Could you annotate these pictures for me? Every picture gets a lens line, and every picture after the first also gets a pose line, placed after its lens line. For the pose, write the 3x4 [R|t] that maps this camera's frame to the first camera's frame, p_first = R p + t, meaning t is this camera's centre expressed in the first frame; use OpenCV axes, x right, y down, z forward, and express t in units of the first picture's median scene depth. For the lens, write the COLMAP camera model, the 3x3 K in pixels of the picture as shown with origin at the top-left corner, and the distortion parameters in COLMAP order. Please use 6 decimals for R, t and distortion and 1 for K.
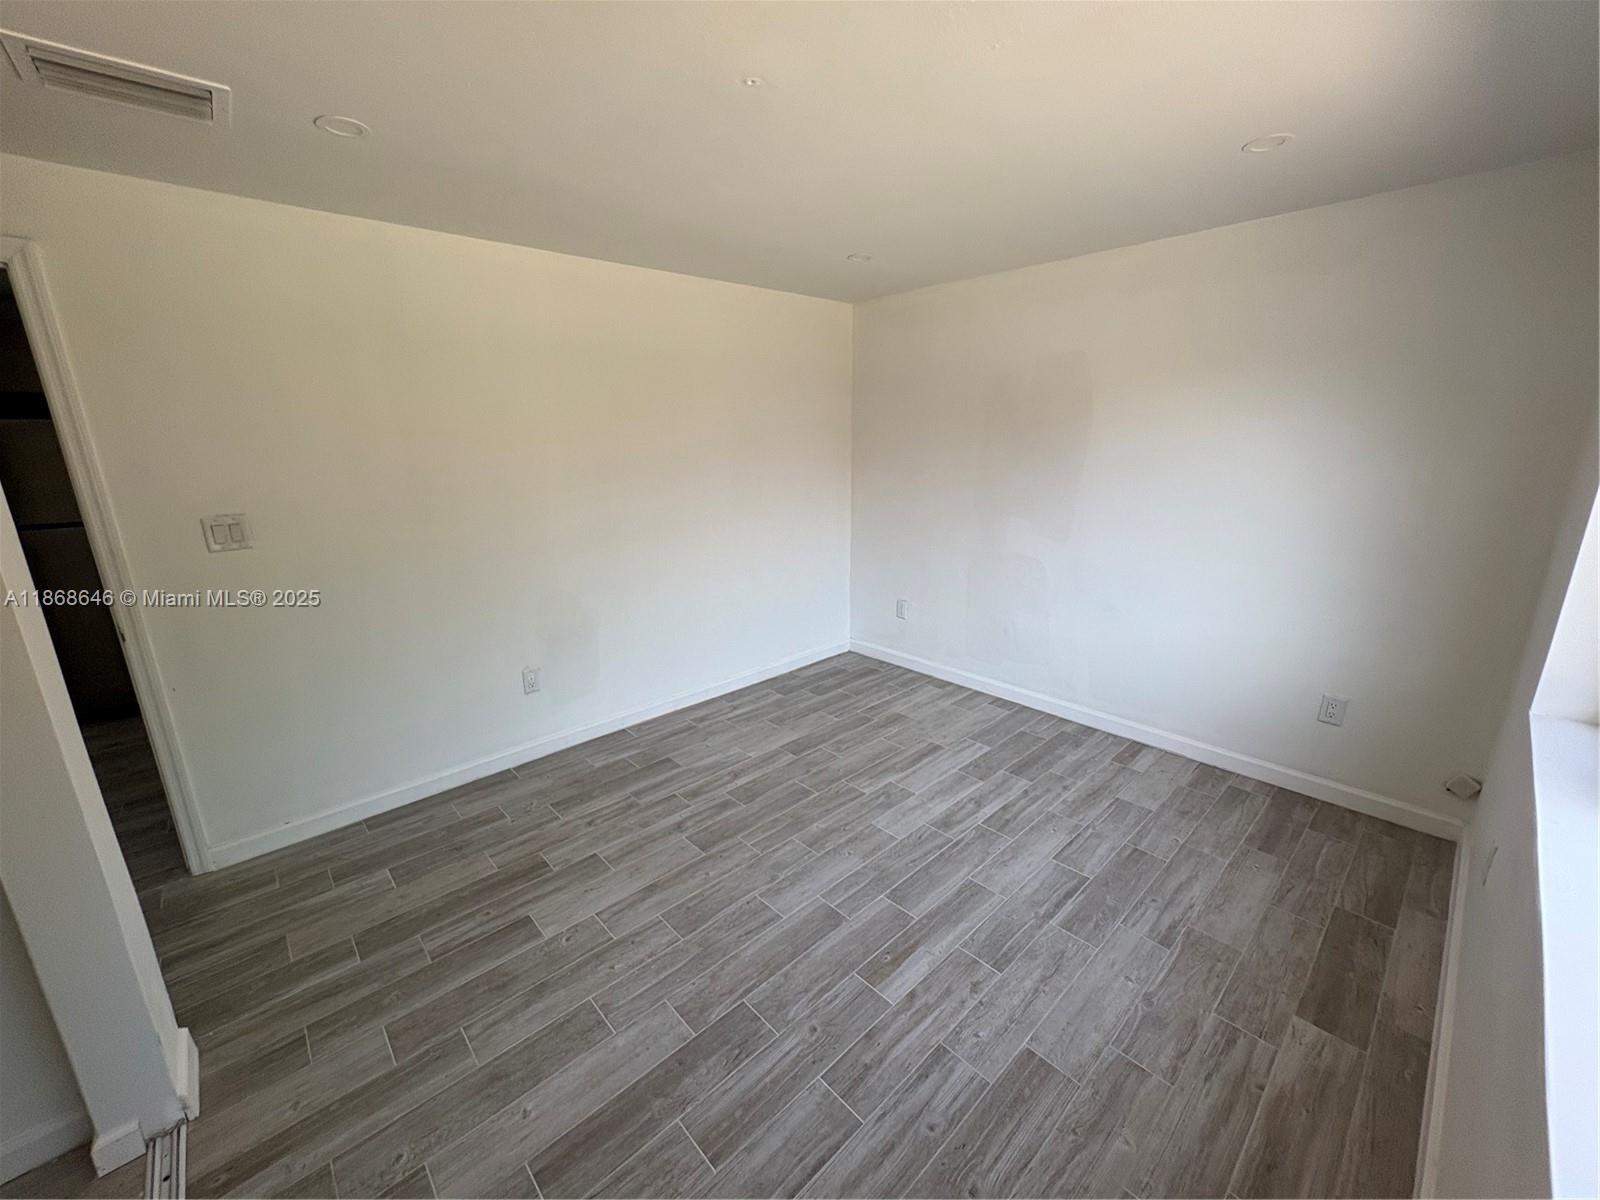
lens RADIAL K [[635.8, 0, 800.0], [0, 635.8, 600.0], [0, 0, 1]] dist [0.000792, 0.000082]
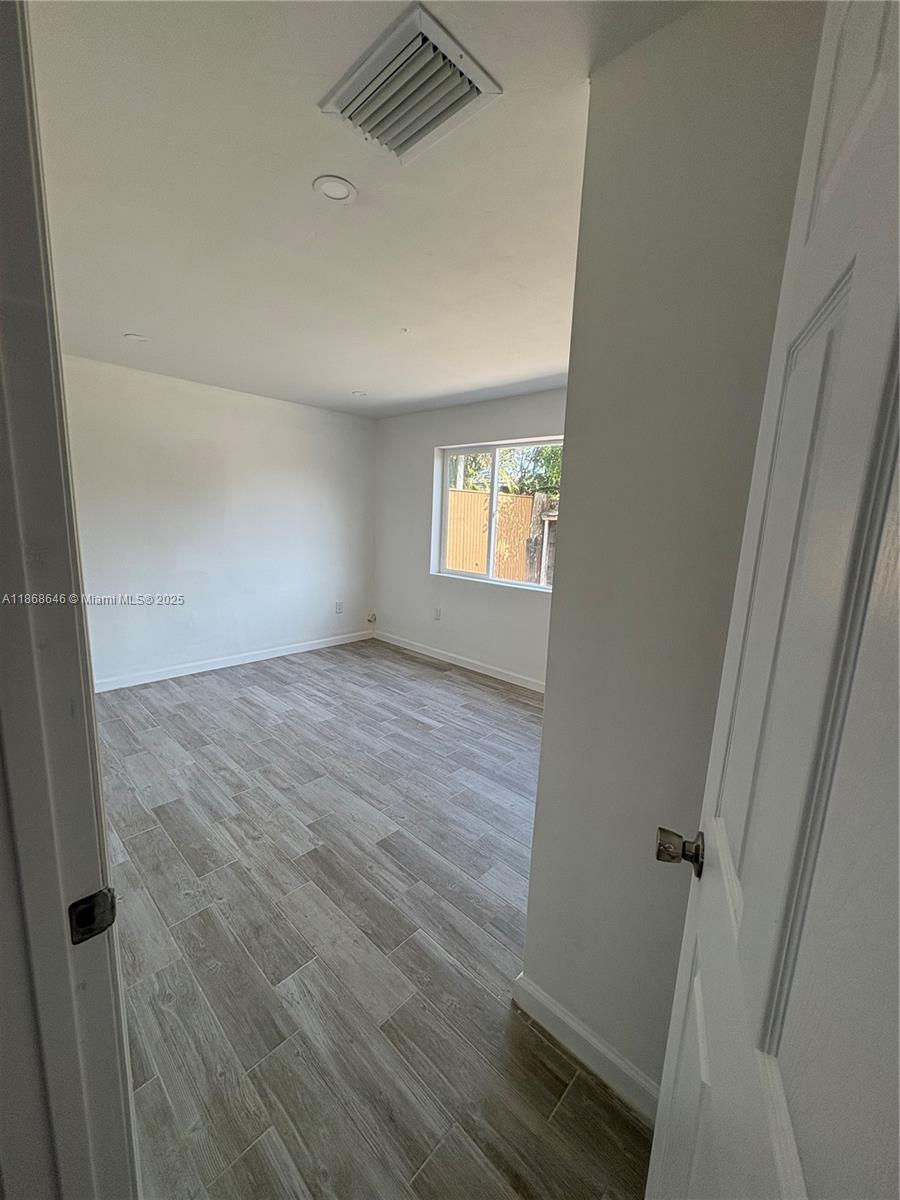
lens RADIAL K [[476.8, 0, 448.5], [0, 476.8, 600.3], [0, 0, 1]] dist [0.000792, 0.000082]
pose [[-0.062451, -0.168344, 0.983748, -1.150991], [0.216553, 0.959905, 0.178011, -0.106976], [-0.974271, 0.224150, -0.023491, 0.673348]]
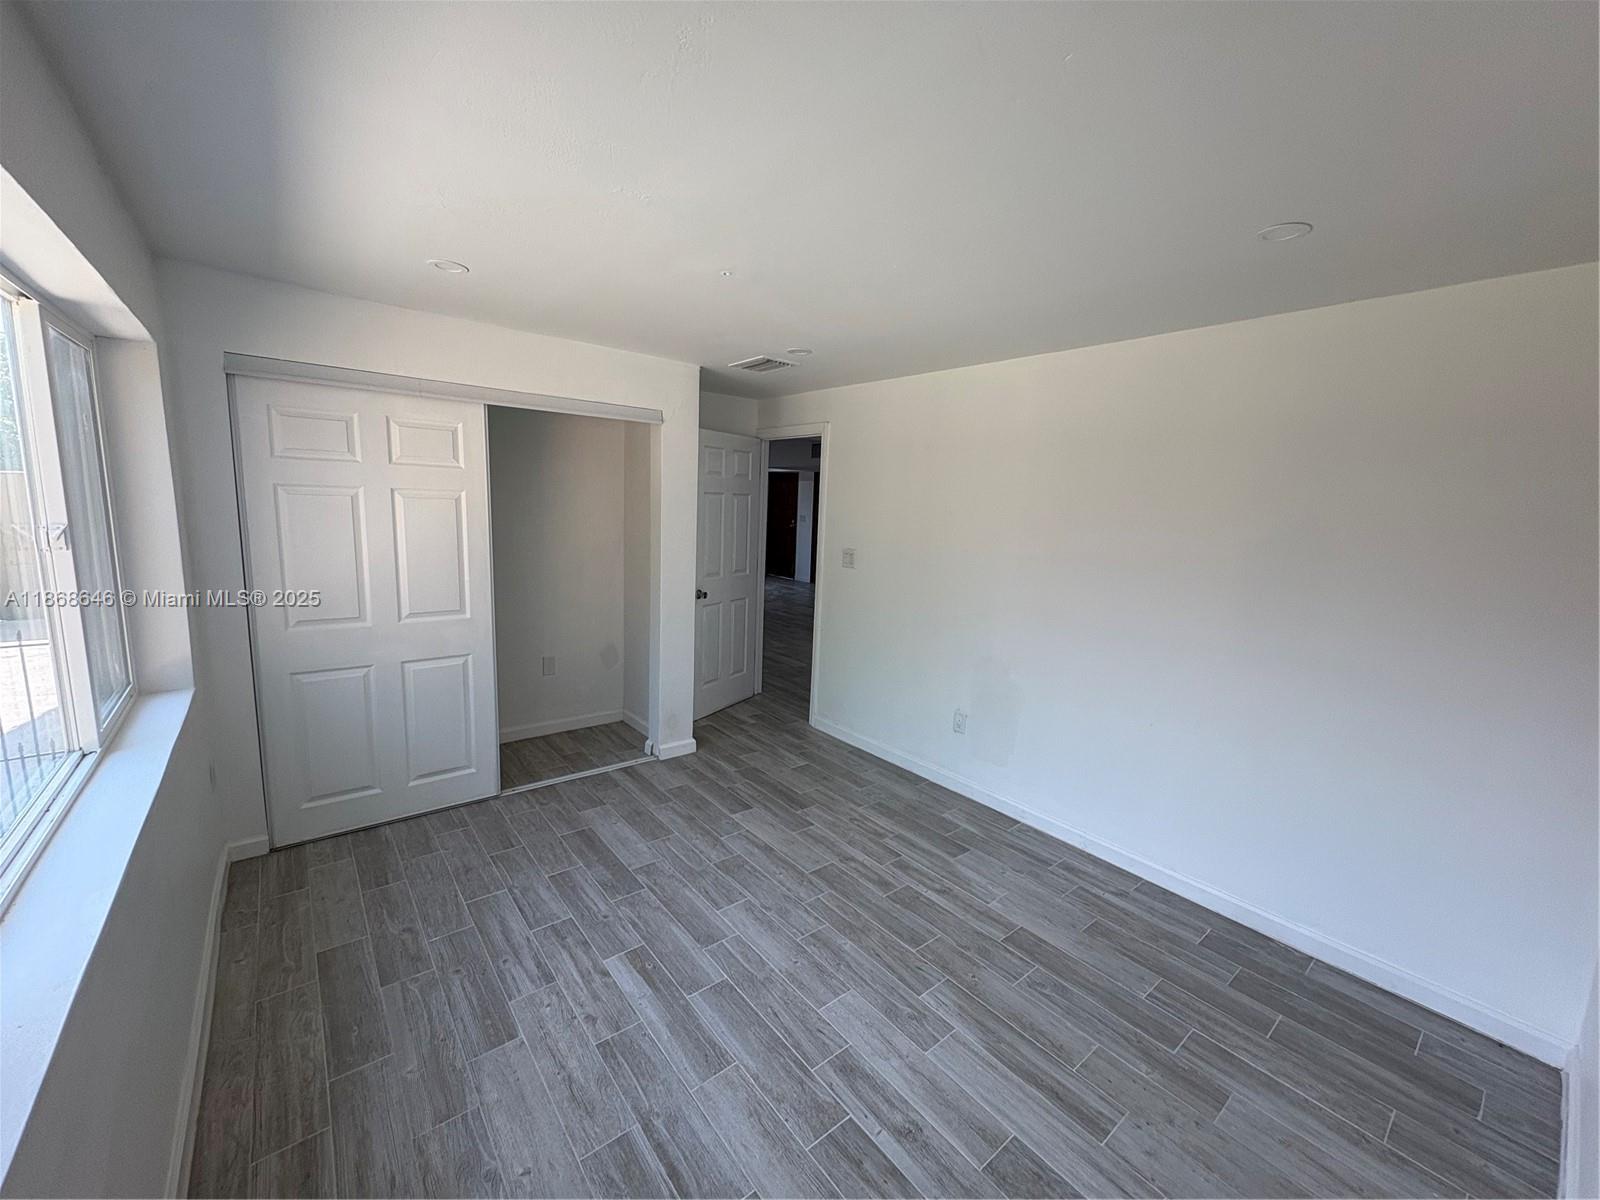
lens RADIAL K [[636.1, 0, 800.0], [0, 636.1, 600.0], [0, 0, 1]] dist [0.000828, 0.000027]
pose [[-0.066755, 0.164303, -0.984149, 0.894704], [-0.292335, 0.939843, 0.176735, -0.258191], [0.953983, 0.299499, -0.014708, 0.859080]]
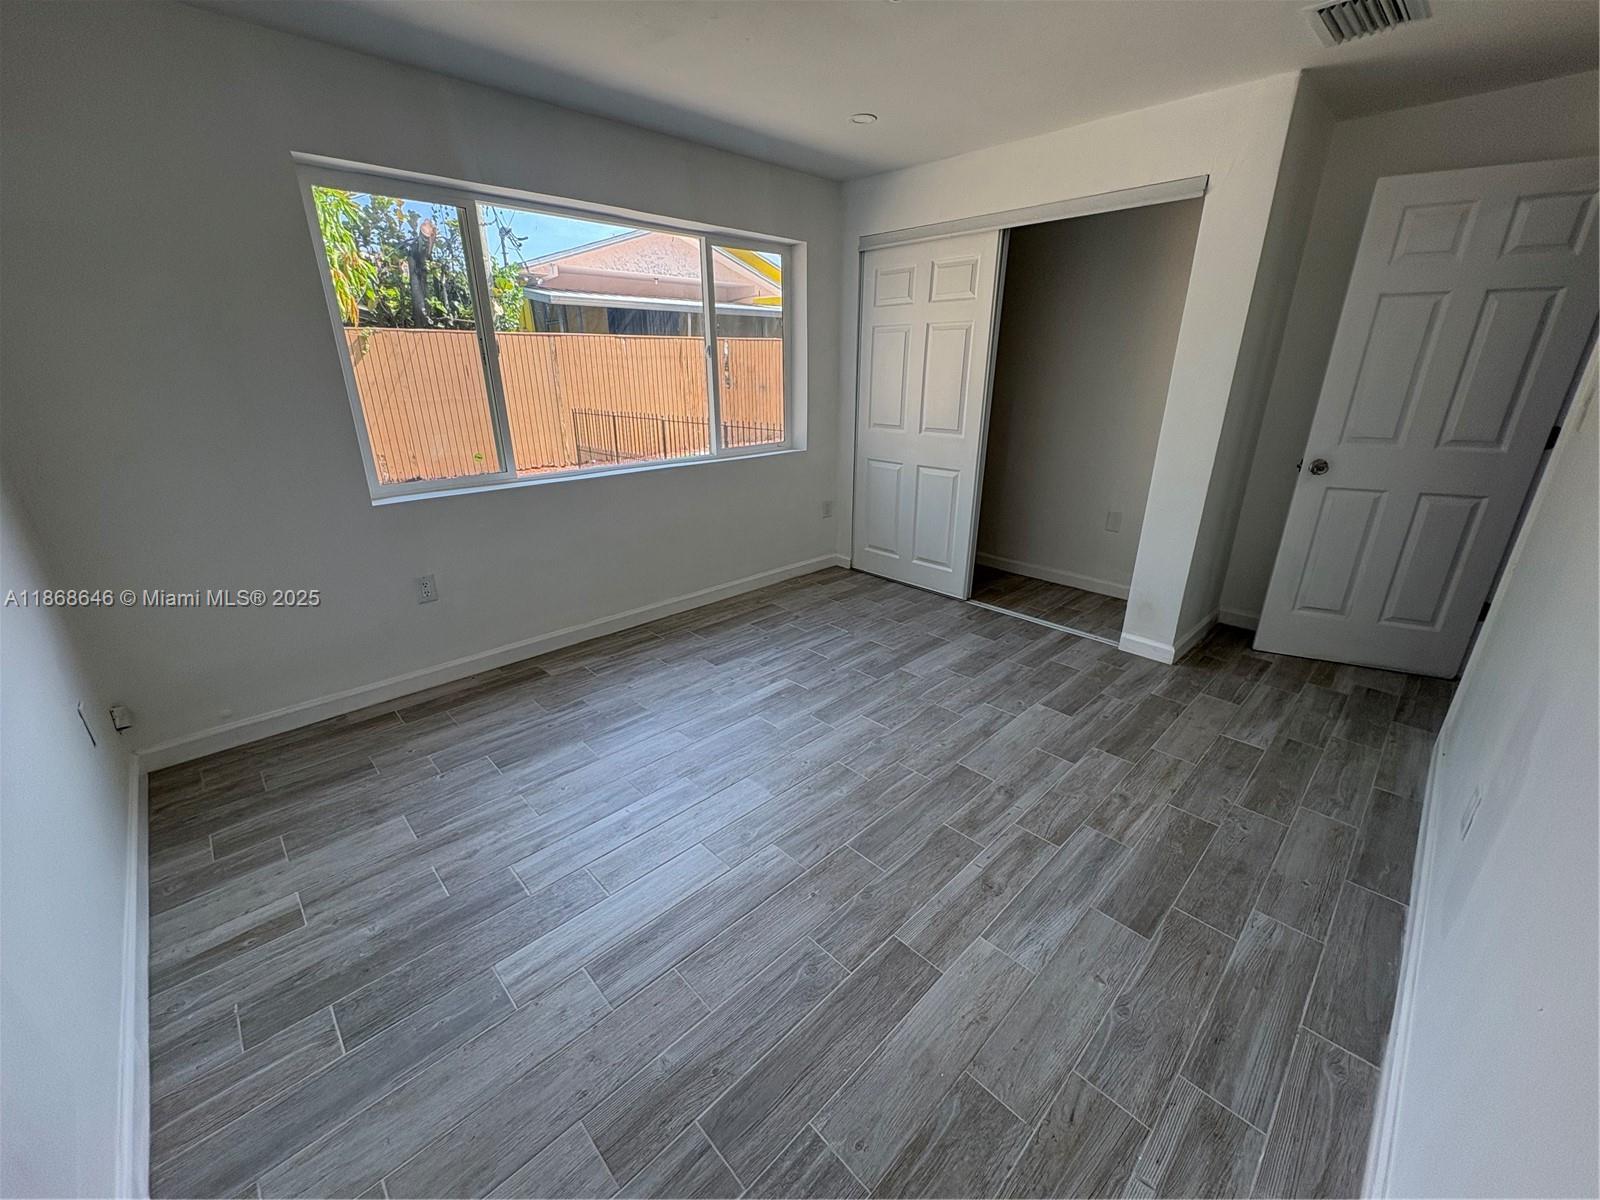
lens RADIAL K [[635.8, 0, 800.0], [0, 635.8, 600.0], [0, 0, 1]] dist [0.000792, 0.000082]
pose [[-0.999704, 0.019533, -0.014529, 0.094247], [0.007666, 0.819046, 0.573677, -0.347716], [0.023106, 0.573396, -0.818953, 1.636532]]
